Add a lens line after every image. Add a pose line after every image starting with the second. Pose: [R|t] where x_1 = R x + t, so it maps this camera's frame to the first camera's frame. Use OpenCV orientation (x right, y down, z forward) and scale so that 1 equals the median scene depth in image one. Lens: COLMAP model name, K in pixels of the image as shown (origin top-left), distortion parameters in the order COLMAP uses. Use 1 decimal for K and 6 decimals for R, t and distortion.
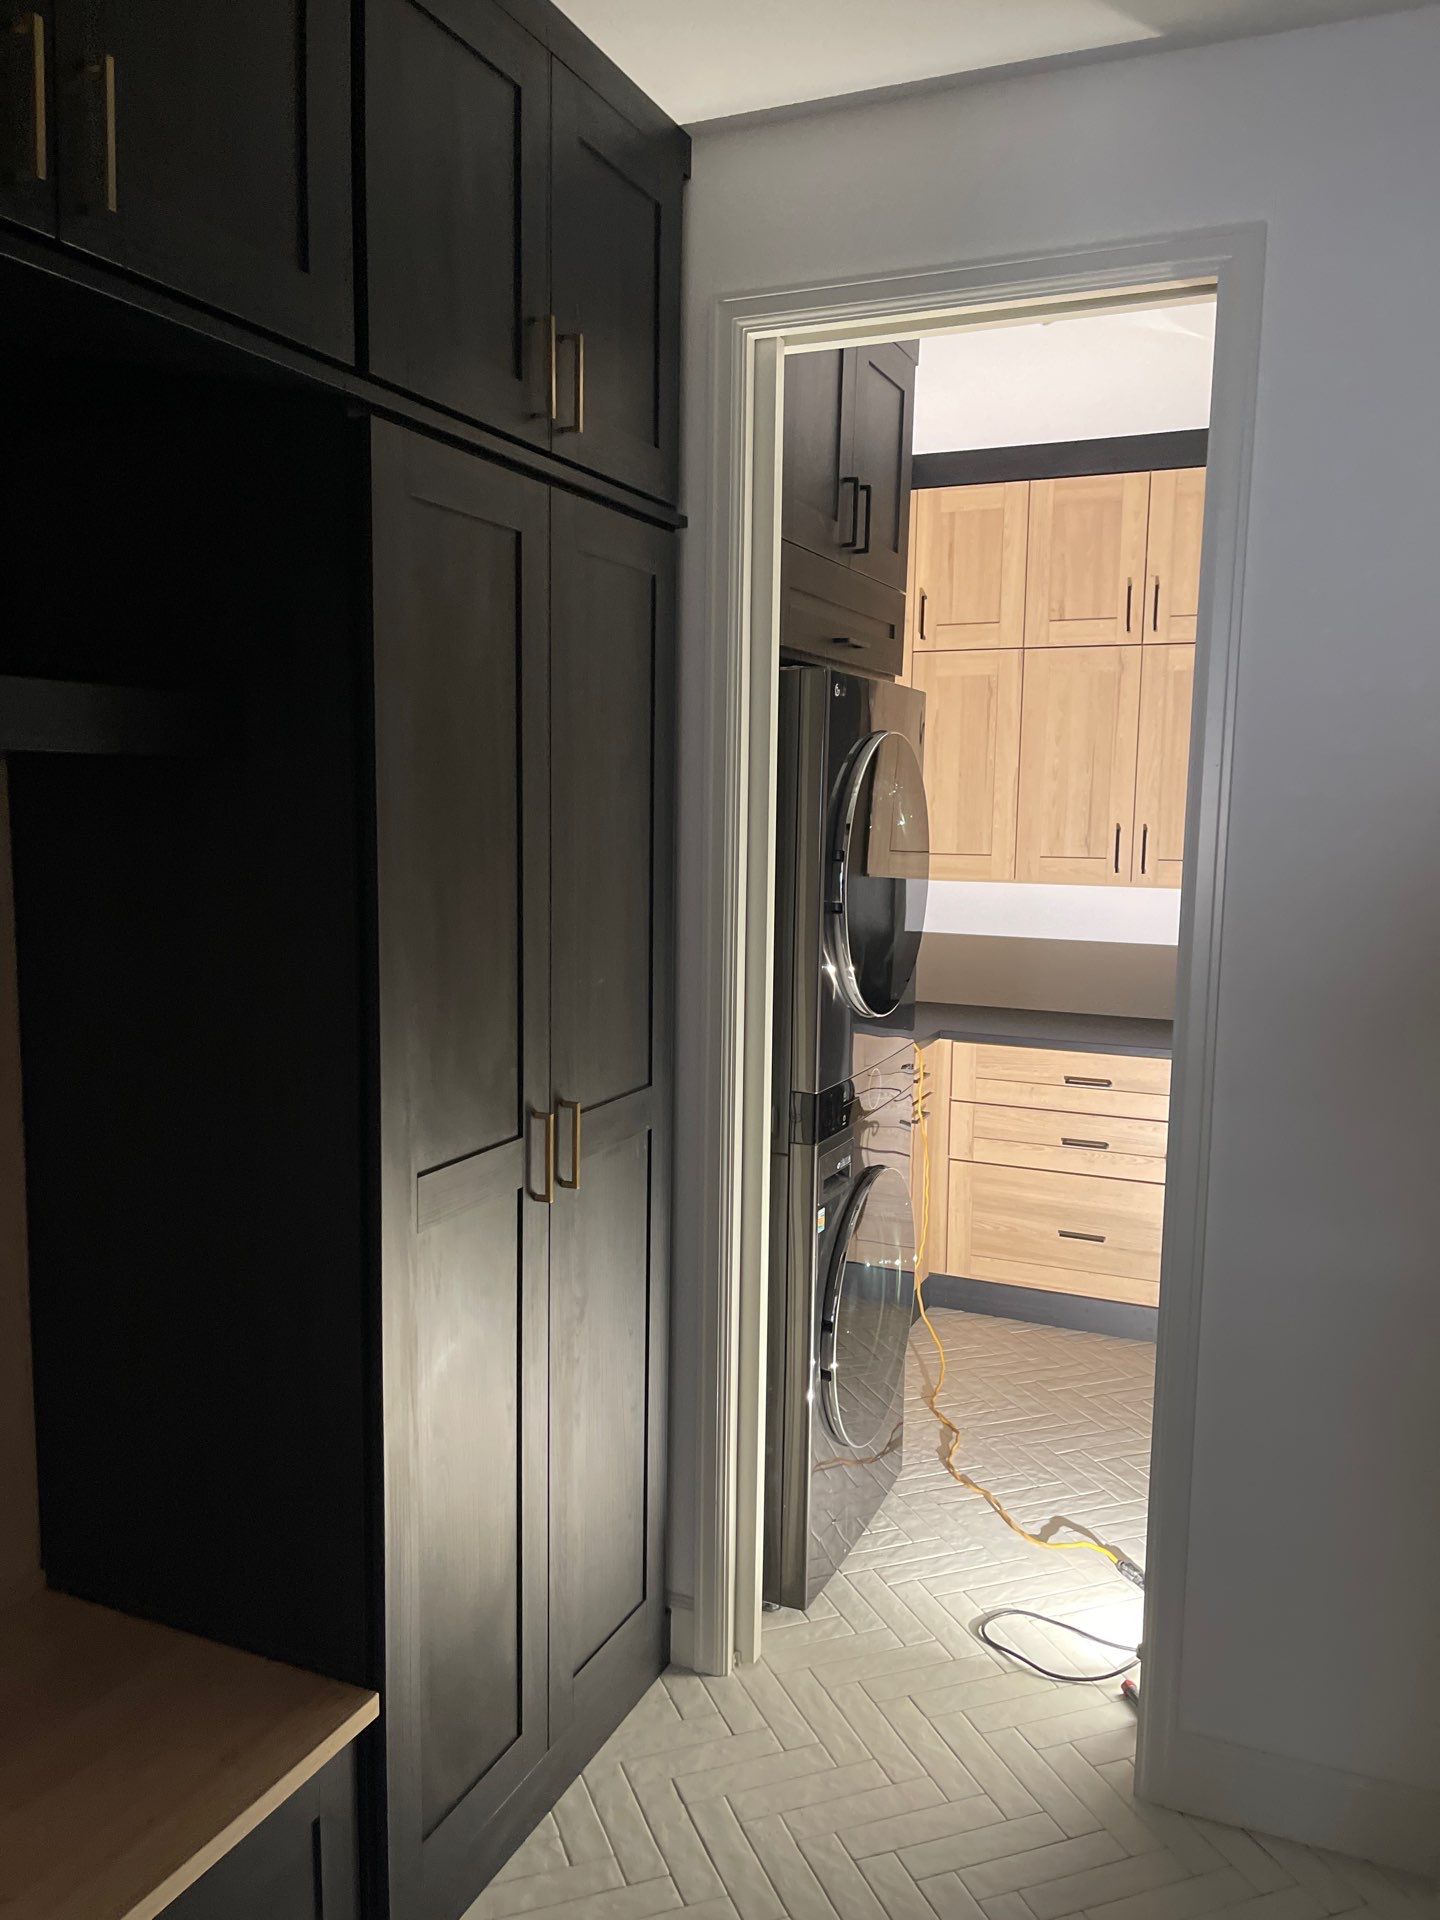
lens RADIAL K [[1450.1, 0, 715.8], [0, 1450.1, 968.3], [0, 0, 1]] dist [0.053781, -0.047654]
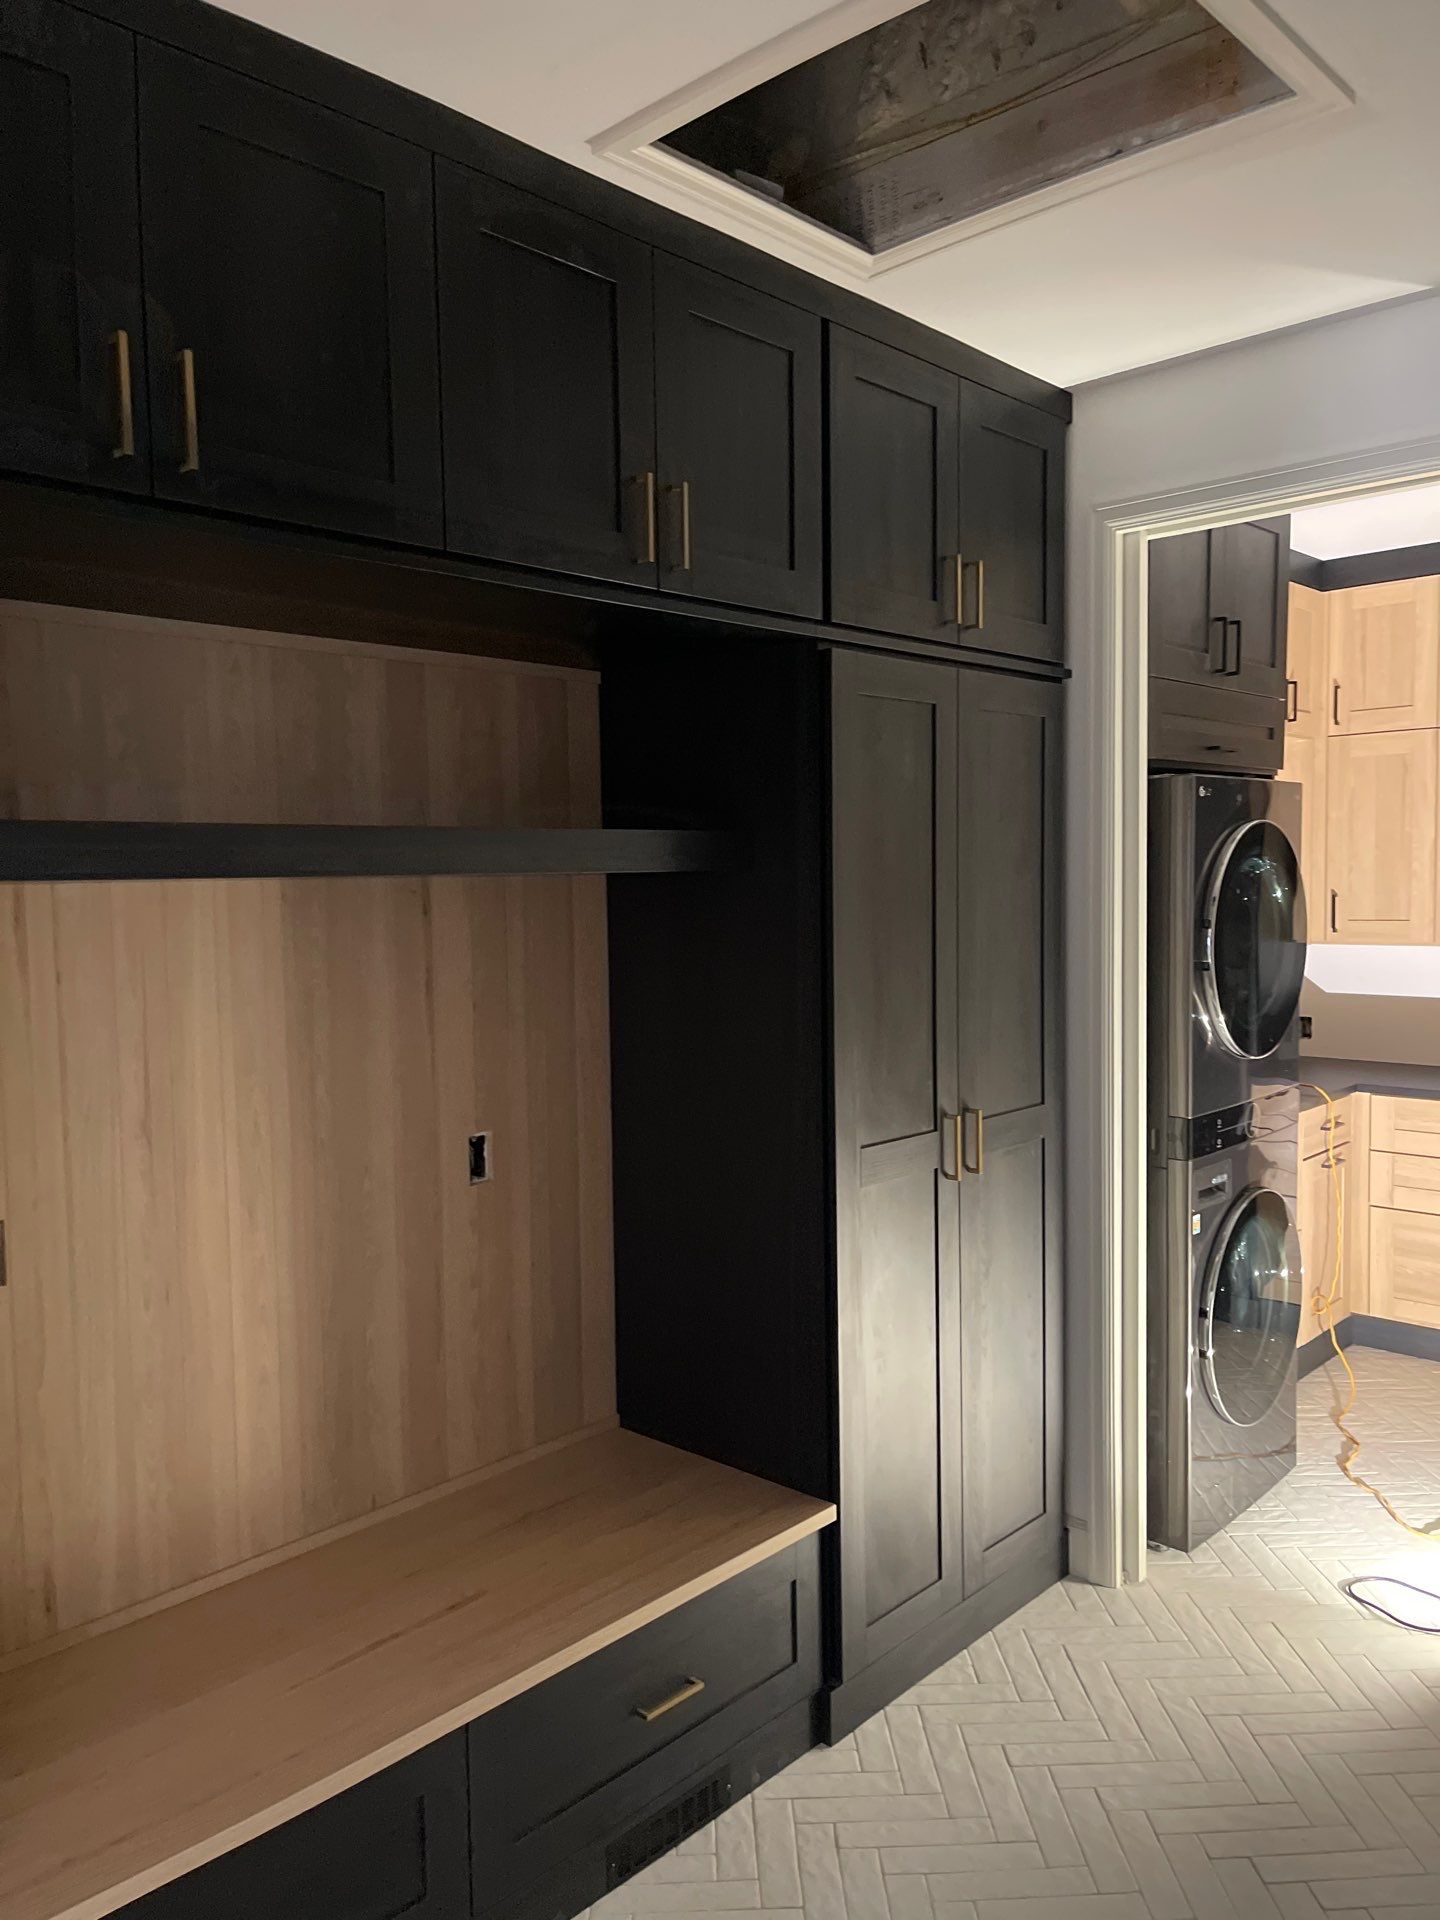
lens RADIAL K [[1450.1, 0, 715.8], [0, 1450.1, 968.3], [0, 0, 1]] dist [0.053781, -0.047654]
pose [[0.947481, -0.007550, -0.319722, 0.097387], [-0.008514, 0.998772, -0.048814, 0.026497], [0.319698, 0.048972, 0.946253, -0.340115]]
